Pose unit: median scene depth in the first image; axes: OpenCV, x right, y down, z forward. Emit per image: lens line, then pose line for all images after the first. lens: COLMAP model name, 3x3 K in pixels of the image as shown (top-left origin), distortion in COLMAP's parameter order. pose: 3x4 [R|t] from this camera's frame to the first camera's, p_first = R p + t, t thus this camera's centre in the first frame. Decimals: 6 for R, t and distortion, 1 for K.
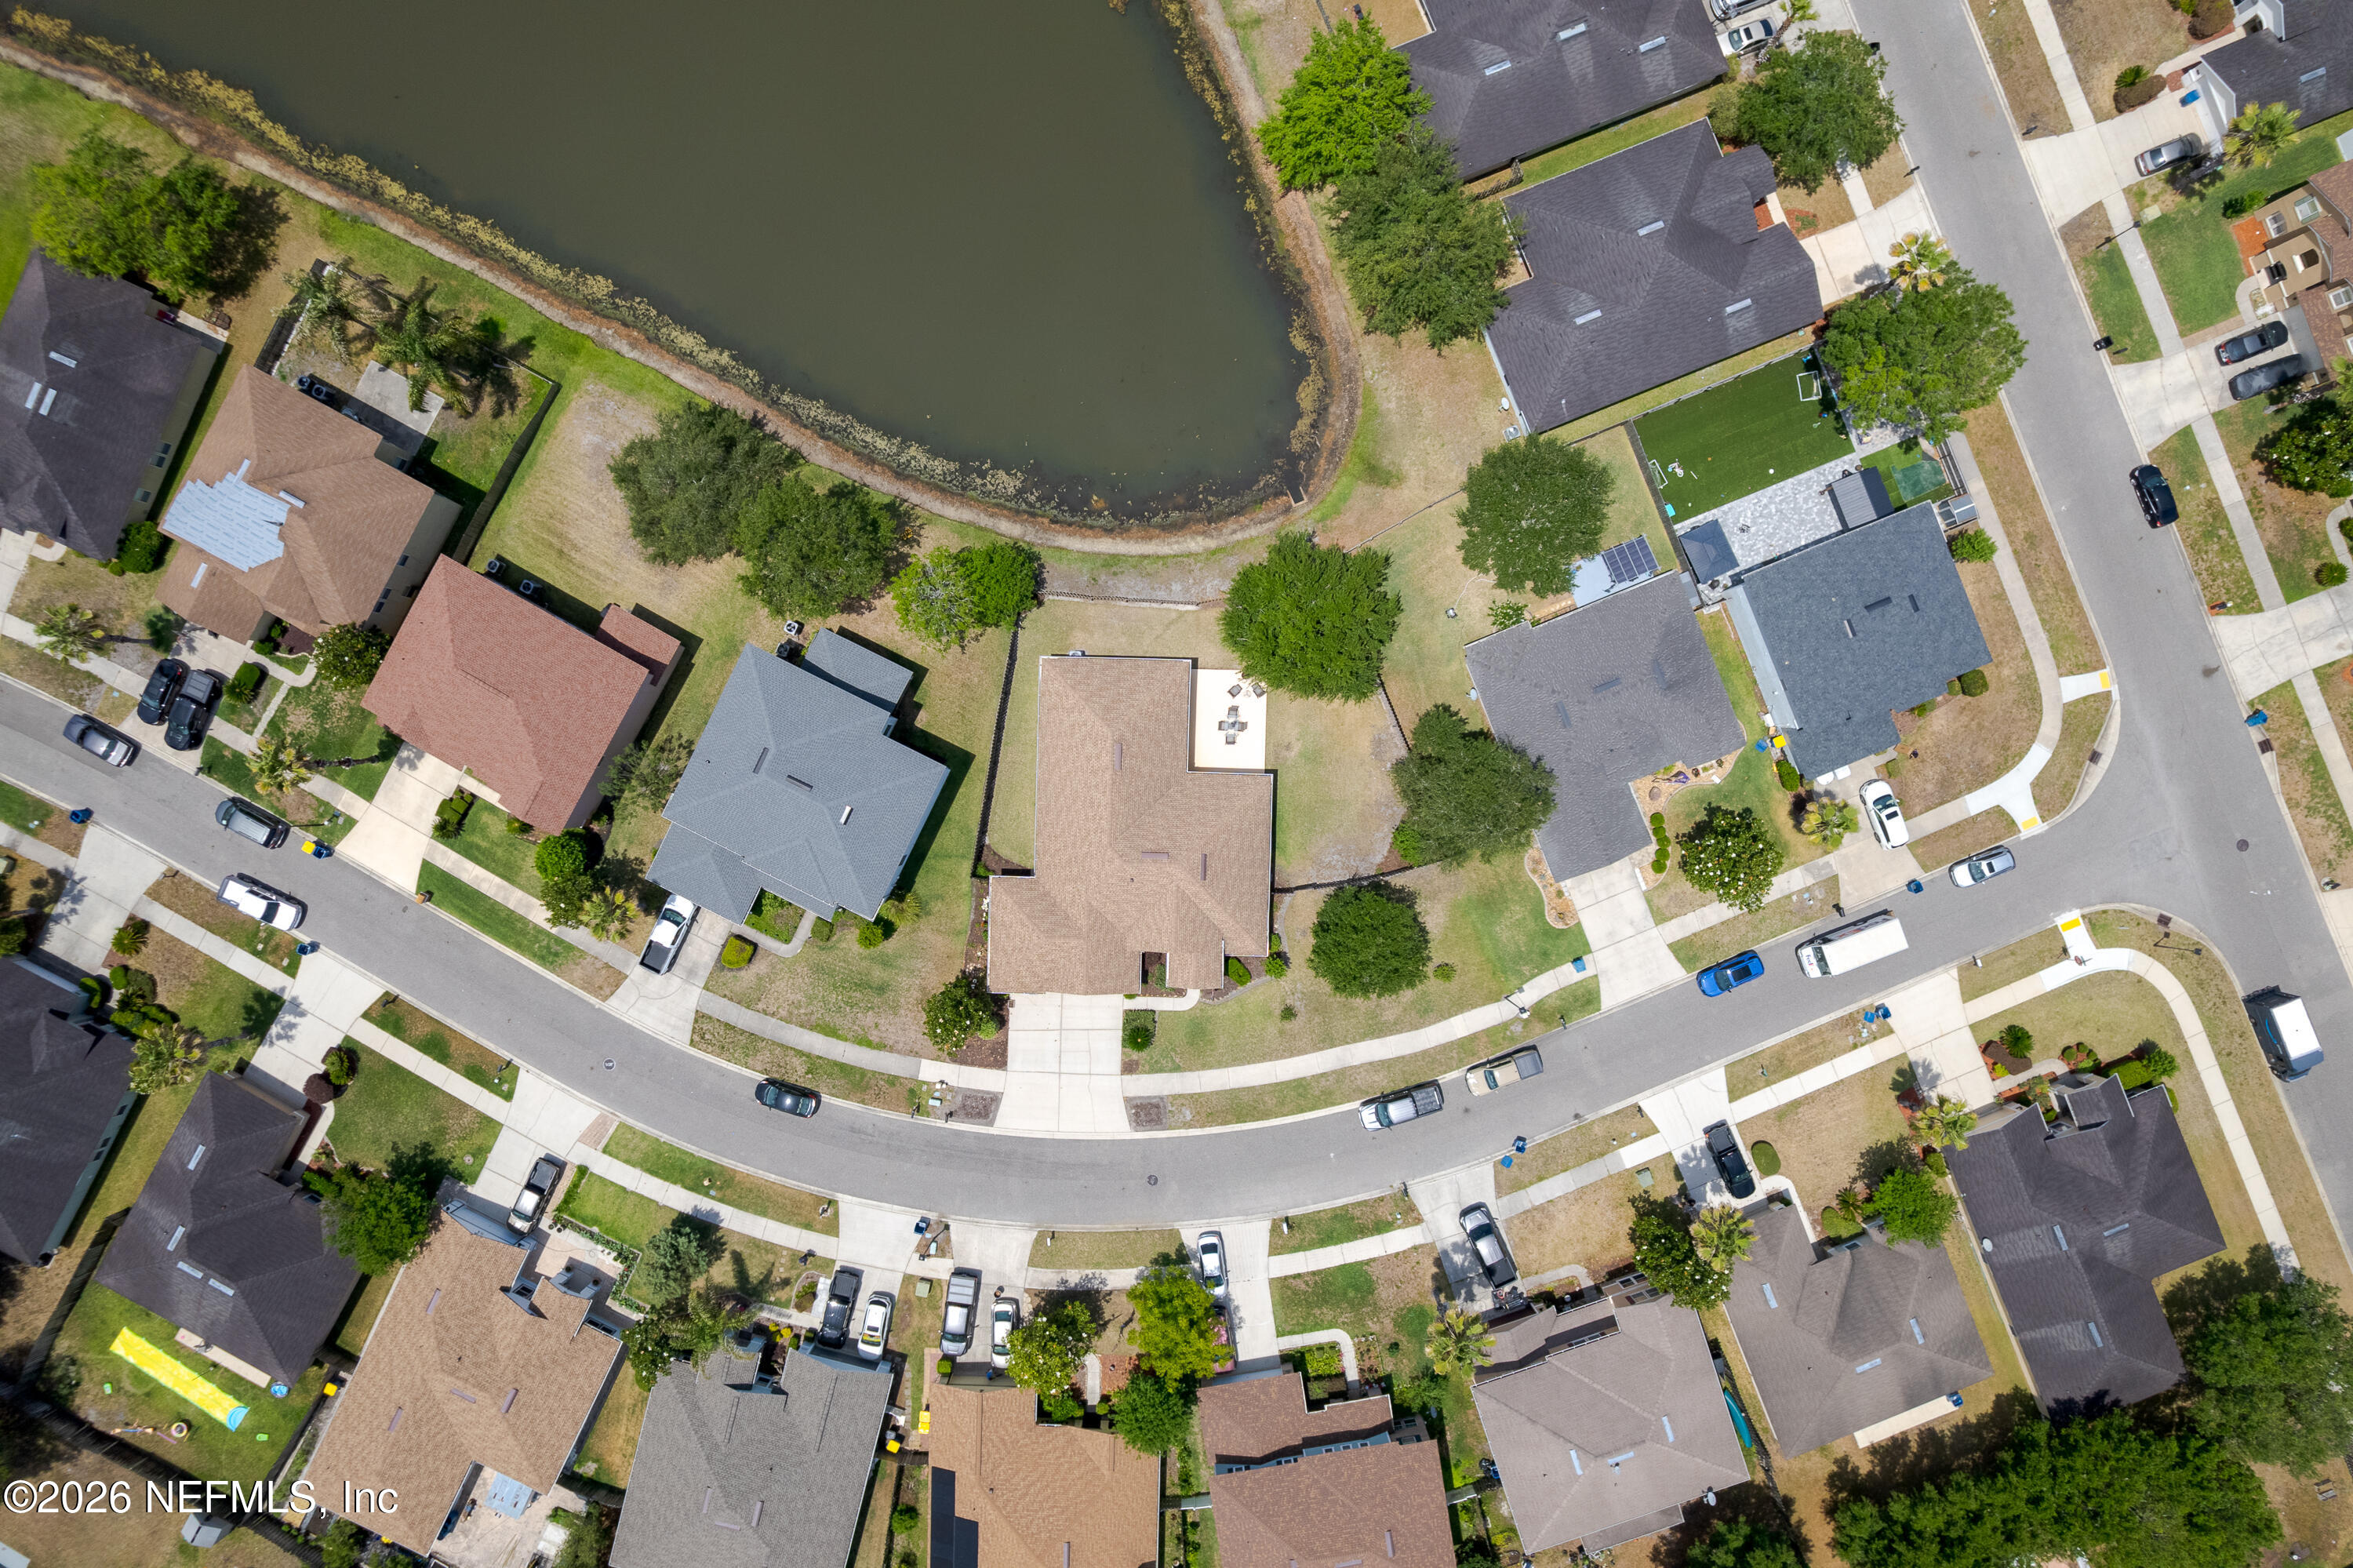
lens RADIAL K [[1505.4, 0, 1179.1], [0, 1505.4, 790.9], [0, 0, 1]] dist [-0.070705, 0.059325]
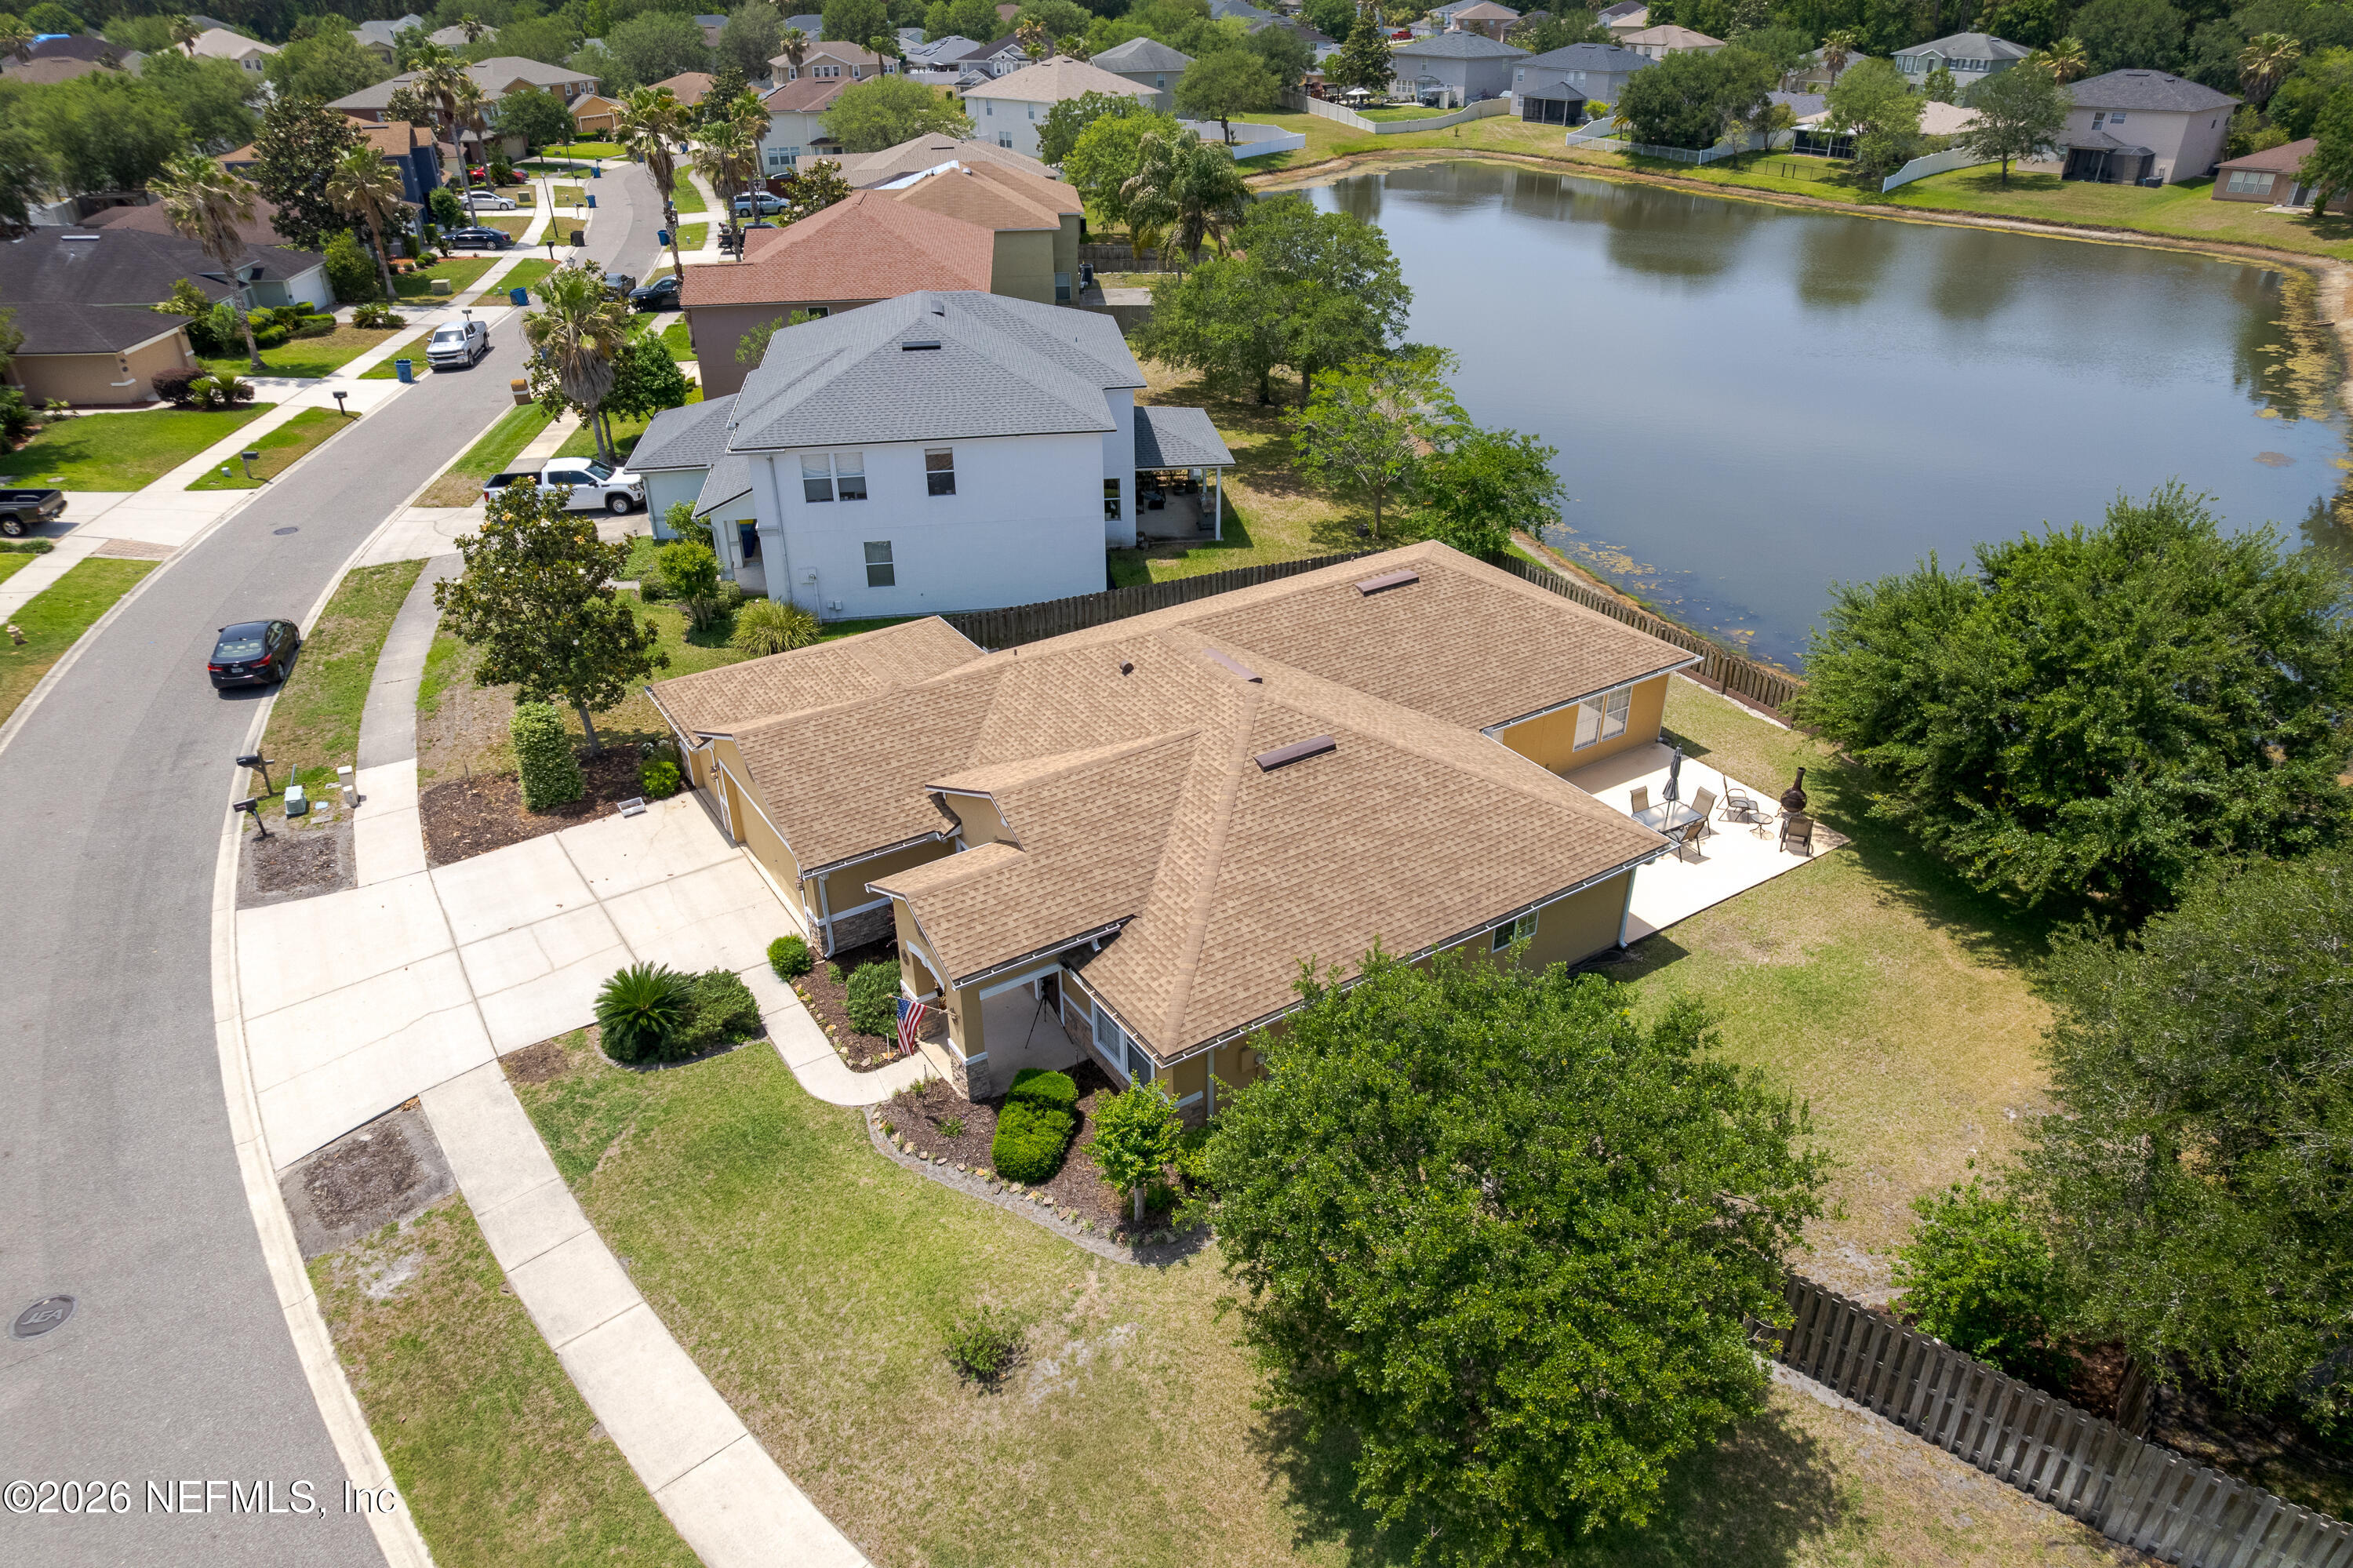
lens RADIAL K [[1505.4, 0, 1175.4], [0, 1505.4, 790.6], [0, 0, 1]] dist [-0.070705, 0.059325]
pose [[0.566856, 0.399975, -0.720204, 0.208860], [-0.823802, 0.270085, -0.498401, 0.209984], [-0.004831, 0.875827, 0.482600, 0.827048]]
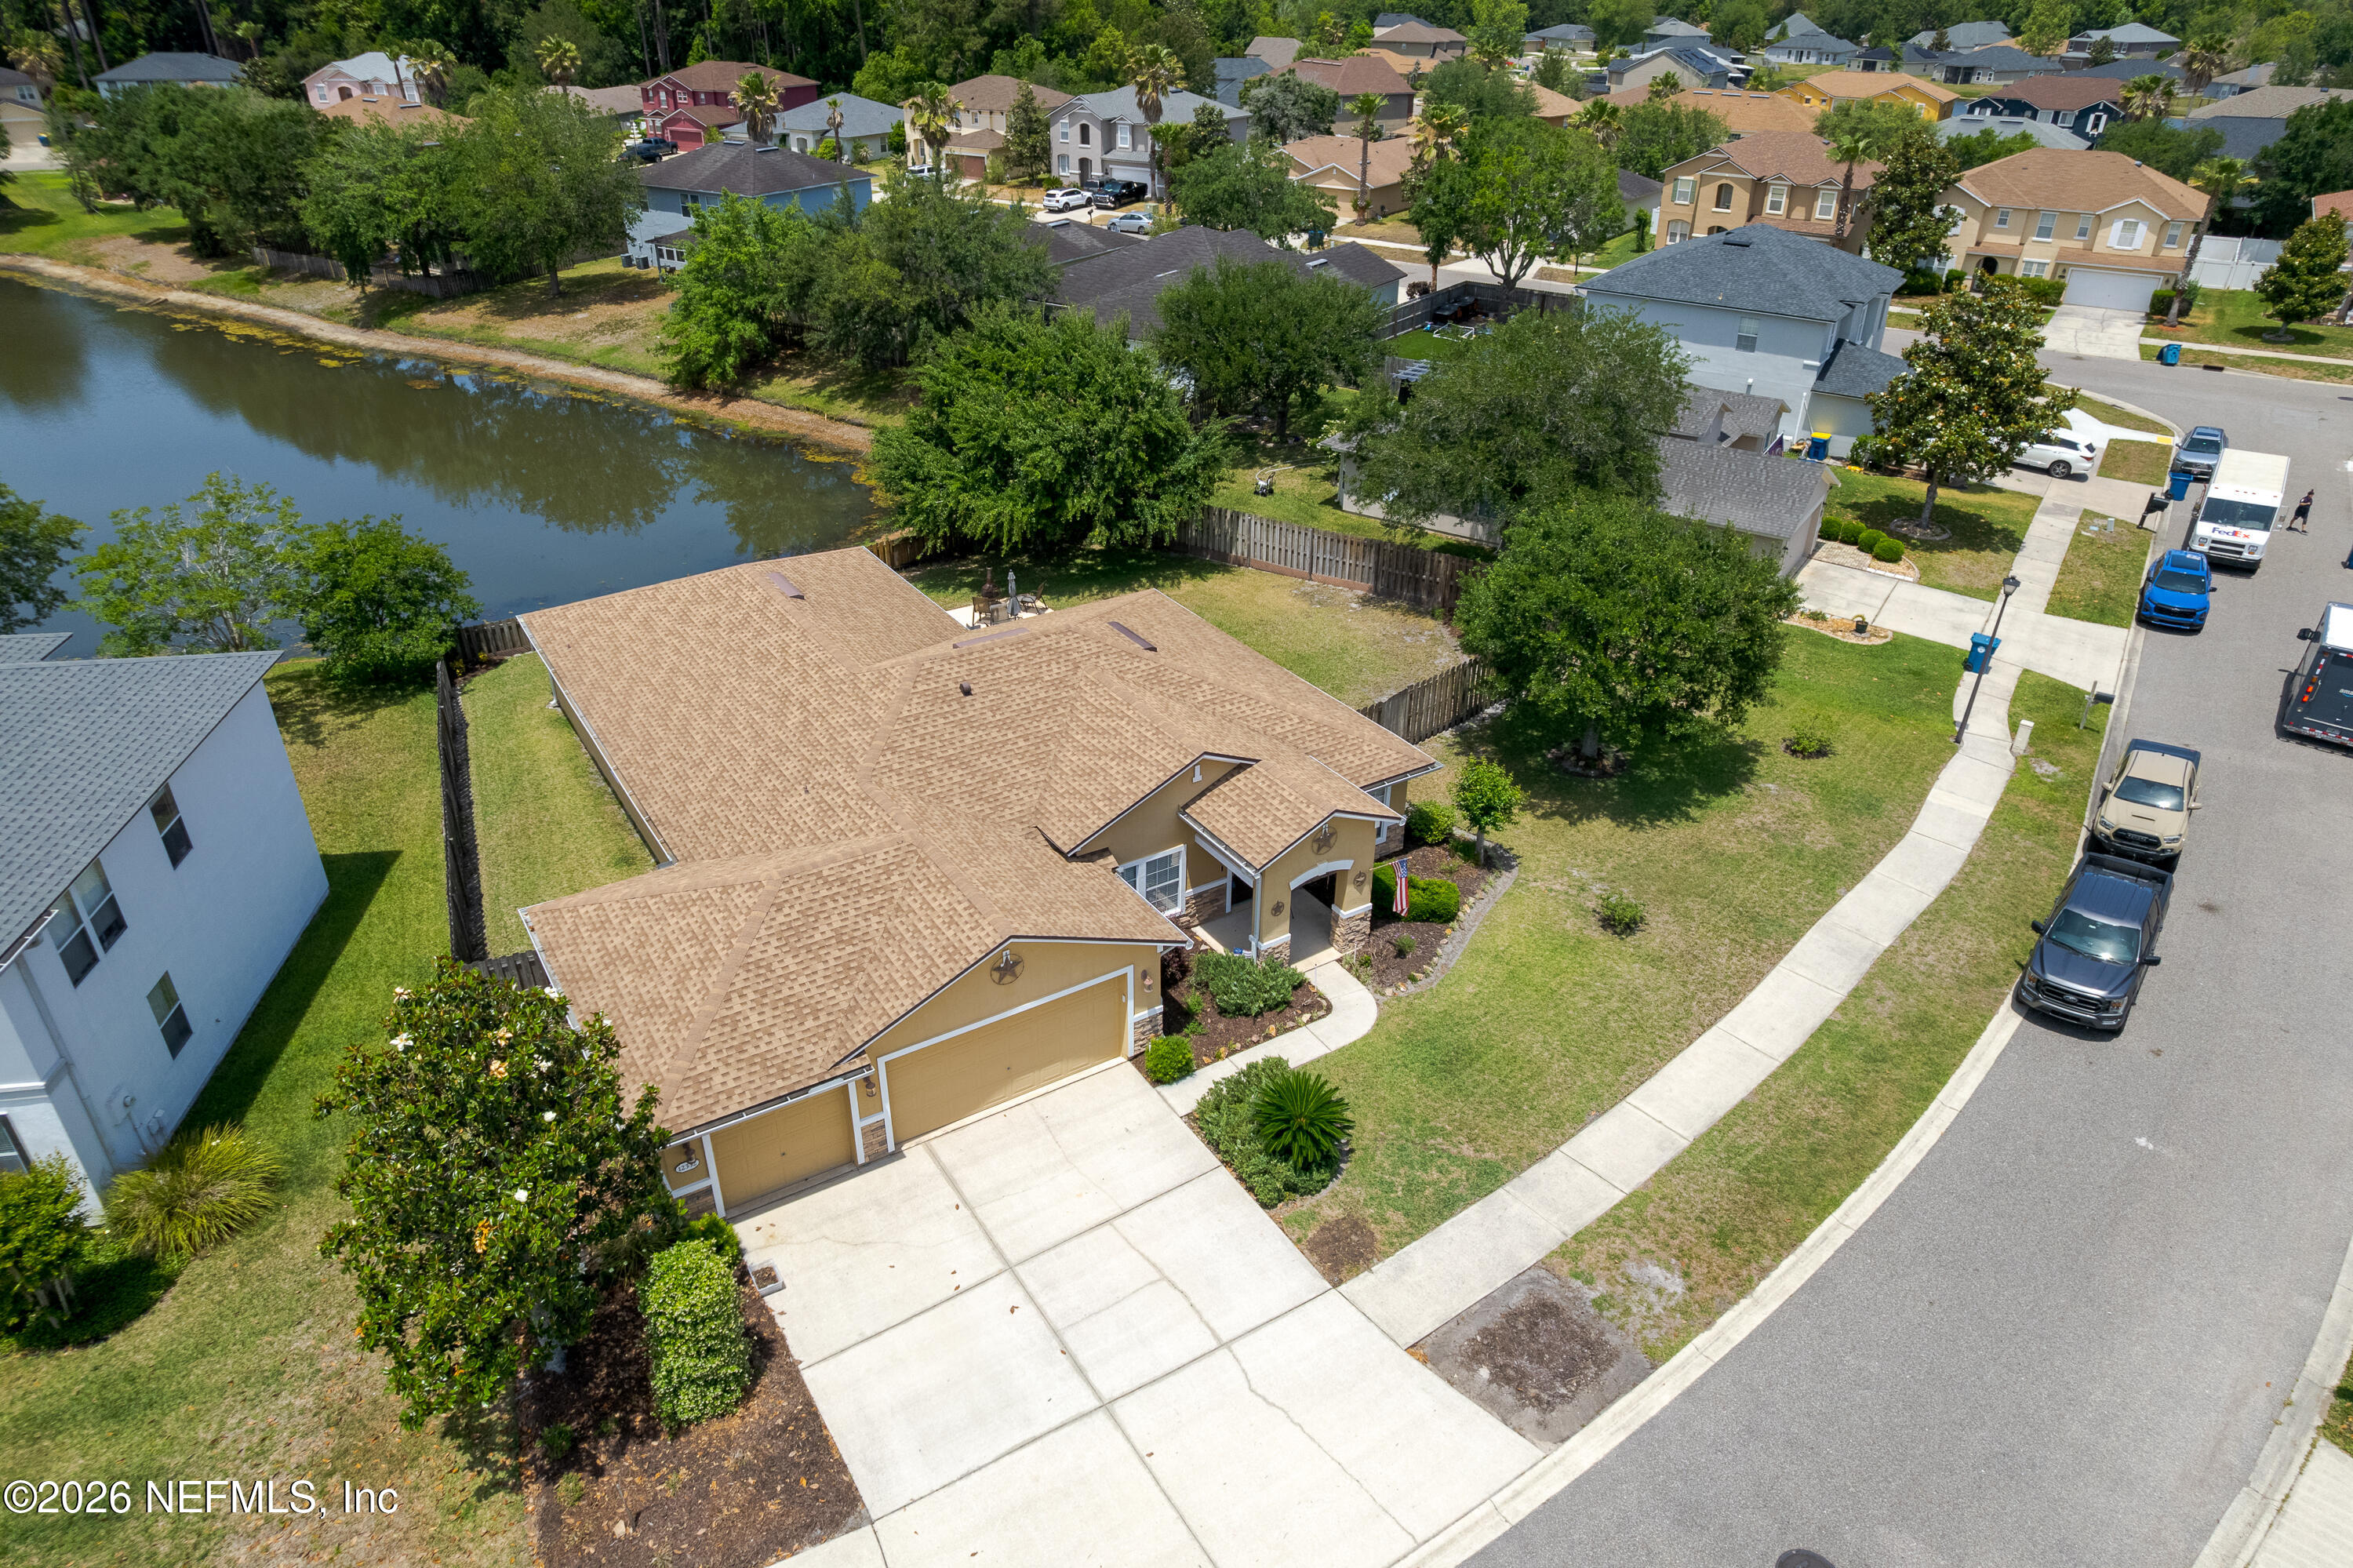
lens RADIAL K [[1505.4, 0, 1178.7], [0, 1505.4, 789.1], [0, 0, 1]] dist [-0.070705, 0.059325]
pose [[0.826400, -0.274241, 0.491788, -0.151014], [0.563072, 0.396701, -0.724968, 0.312864], [0.003723, 0.876025, 0.482251, 0.823795]]
